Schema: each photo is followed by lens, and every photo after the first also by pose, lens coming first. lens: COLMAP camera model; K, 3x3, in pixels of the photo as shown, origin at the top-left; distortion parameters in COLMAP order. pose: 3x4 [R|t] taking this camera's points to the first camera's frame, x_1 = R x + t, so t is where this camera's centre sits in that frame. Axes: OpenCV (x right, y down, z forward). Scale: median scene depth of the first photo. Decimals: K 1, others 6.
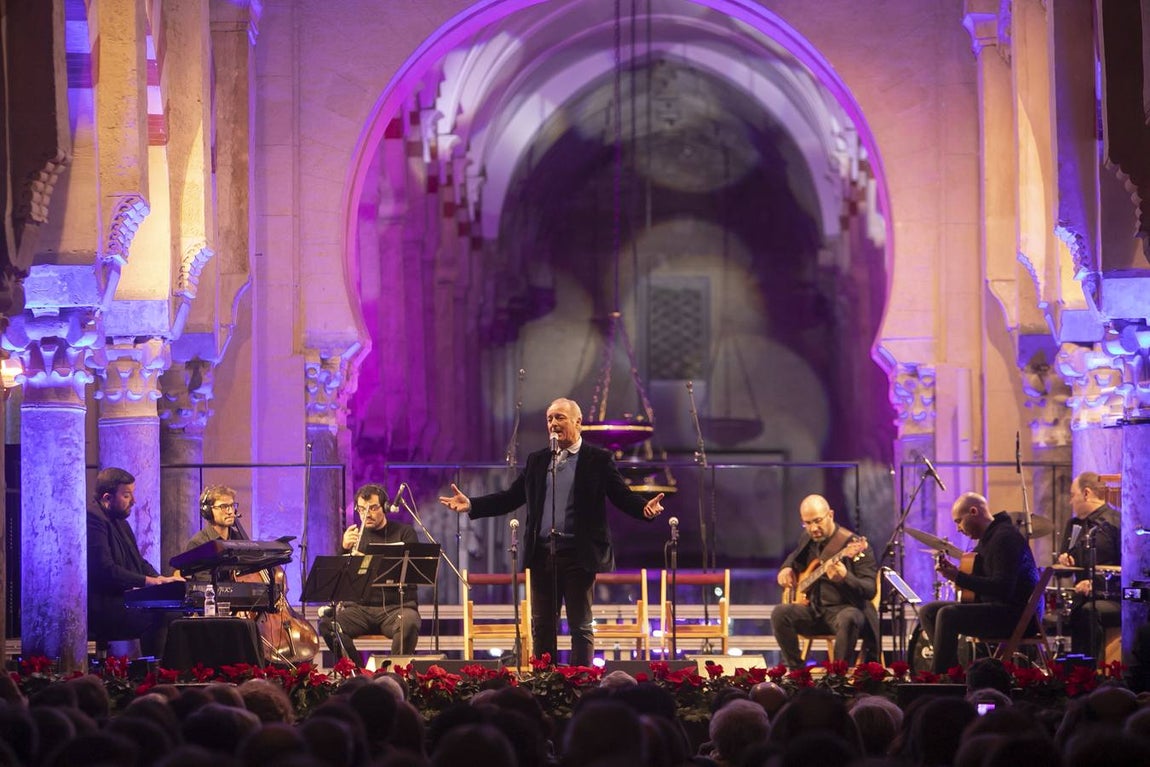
lens RADIAL K [[5029.7, 0, 575.0], [0, 5029.7, 383.5], [0, 0, 1]] dist [0.821597, -0.971907]
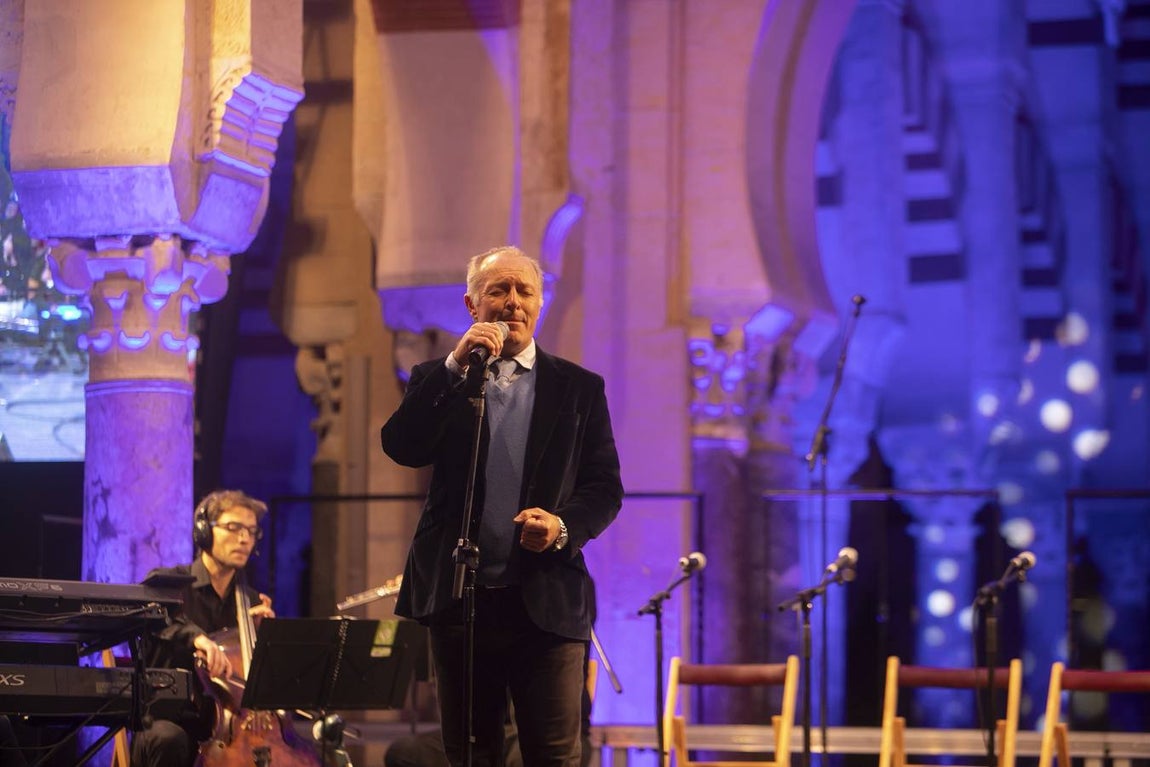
lens RADIAL K [[3858.7, 0, 575.0], [0, 3858.7, 383.5], [0, 0, 1]] dist [0.133770, 1.830650]
pose [[0.951651, -0.011972, -0.306947, 0.091886], [-0.002560, 0.998896, -0.046897, 0.027219], [0.307170, 0.045415, 0.950571, 0.606391]]
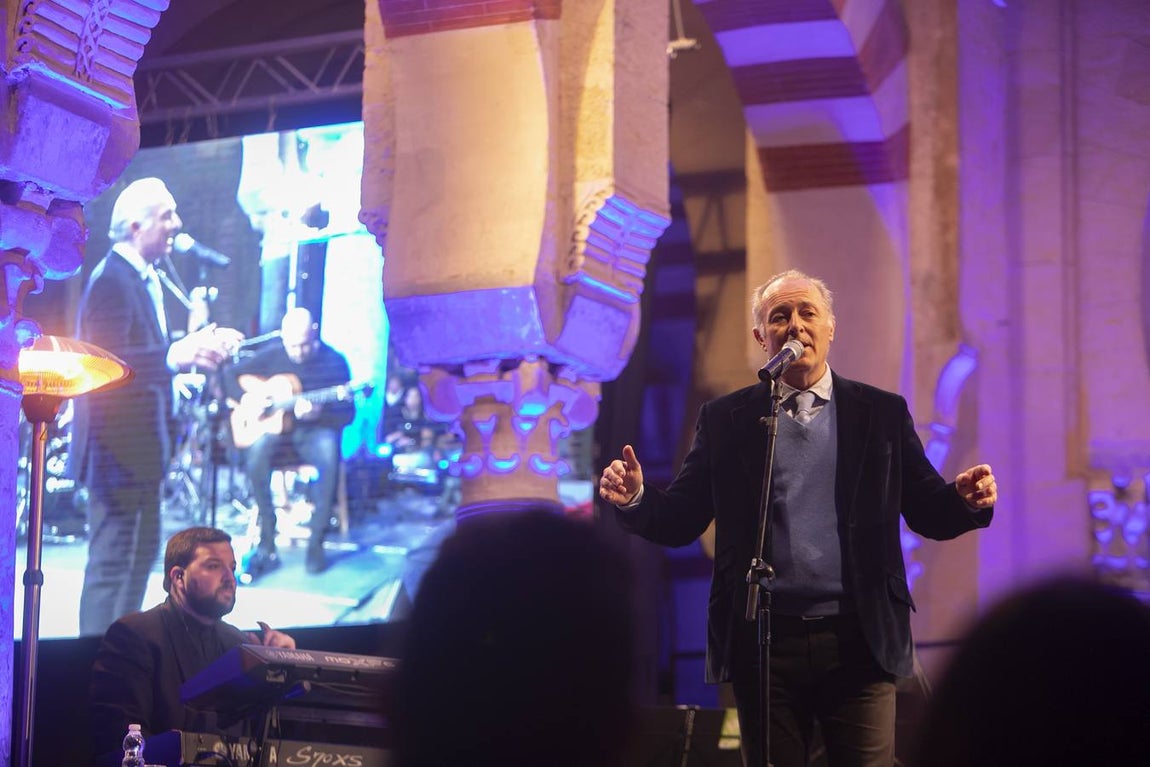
lens RADIAL K [[3692.0, 0, 575.5], [0, 3692.0, 351.2], [0, 0, 1]] dist [0.063576, 0.787989]
pose [[0.901026, -0.064259, -0.428980, 0.098782], [0.005065, 0.990457, -0.137728, 0.046974], [0.433736, 0.121924, 0.892753, 0.632736]]
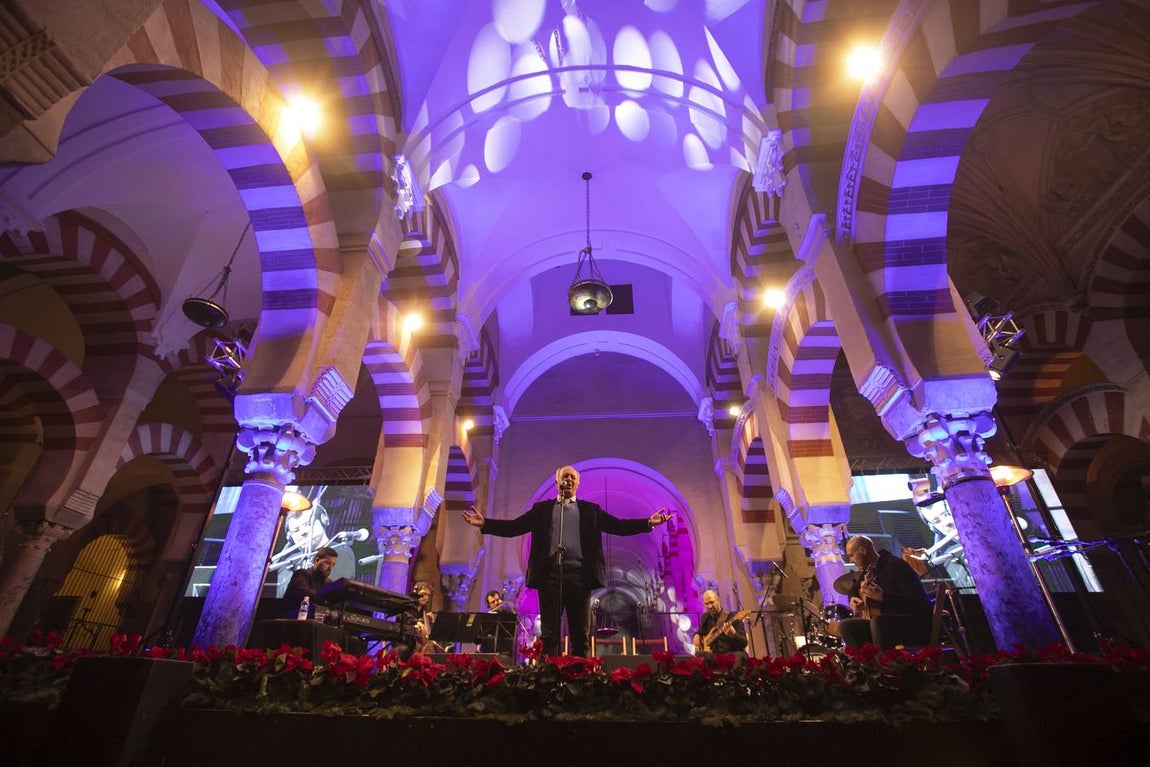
lens RADIAL K [[533.9, 0, 575.0], [0, 533.9, 383.5], [0, 0, 1]] dist [-0.089479, 0.044169]
pose [[0.998863, -0.014926, -0.045275, 0.005076], [-0.008996, 0.873642, -0.486487, 0.050191], [0.046815, 0.486341, 0.872514, 0.761151]]
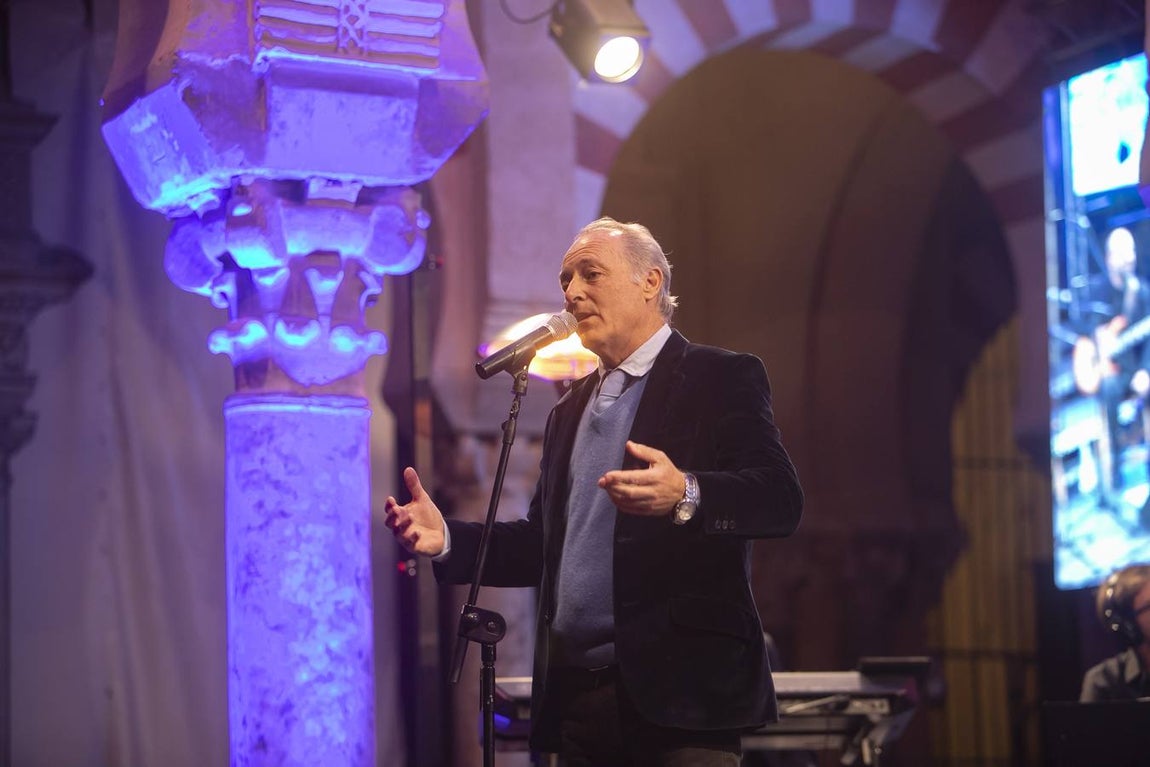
lens RADIAL K [[3692.0, 0, 575.5], [0, 3692.0, 351.2], [0, 0, 1]] dist [0.063576, 0.787989]
pose [[0.450796, -0.126796, -0.883575, 0.185312], [0.063318, 0.991909, -0.110038, 0.034490], [0.890378, -0.006341, 0.455177, 0.786754]]
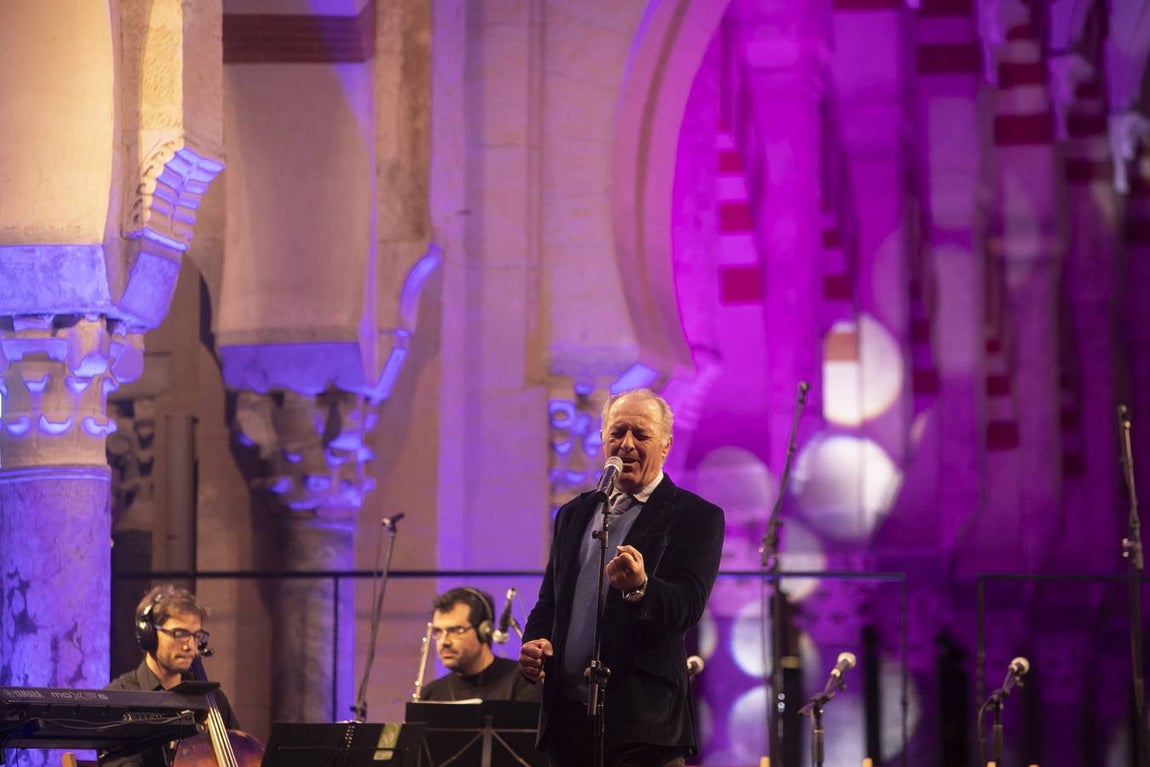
lens RADIAL K [[5460.2, 0, 575.0], [0, 5460.2, 383.5], [0, 0, 1]] dist [1.003031, -0.744853]
pose [[0.980223, -0.003040, -0.197871, 0.082657], [-0.004363, 0.999307, -0.036968, 0.019290], [0.197846, 0.037100, 0.979531, 0.439100]]
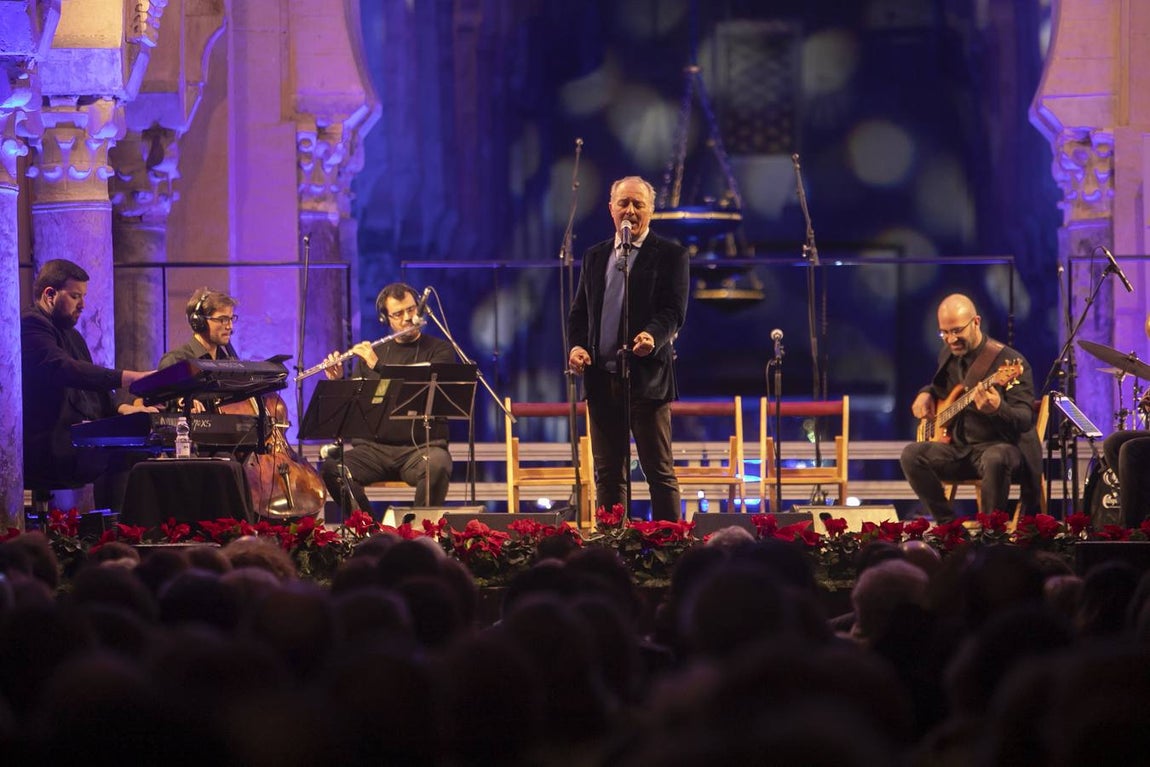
lens RADIAL K [[6379.1, 0, 575.0], [0, 6379.1, 383.5], [0, 0, 1]] dist [1.477001, 14.526582]
pose [[0.999971, -0.003821, -0.006613, -0.004935], [0.004046, 0.999402, 0.034335, 0.001007], [0.006478, -0.034361, 0.999388, 0.015719]]
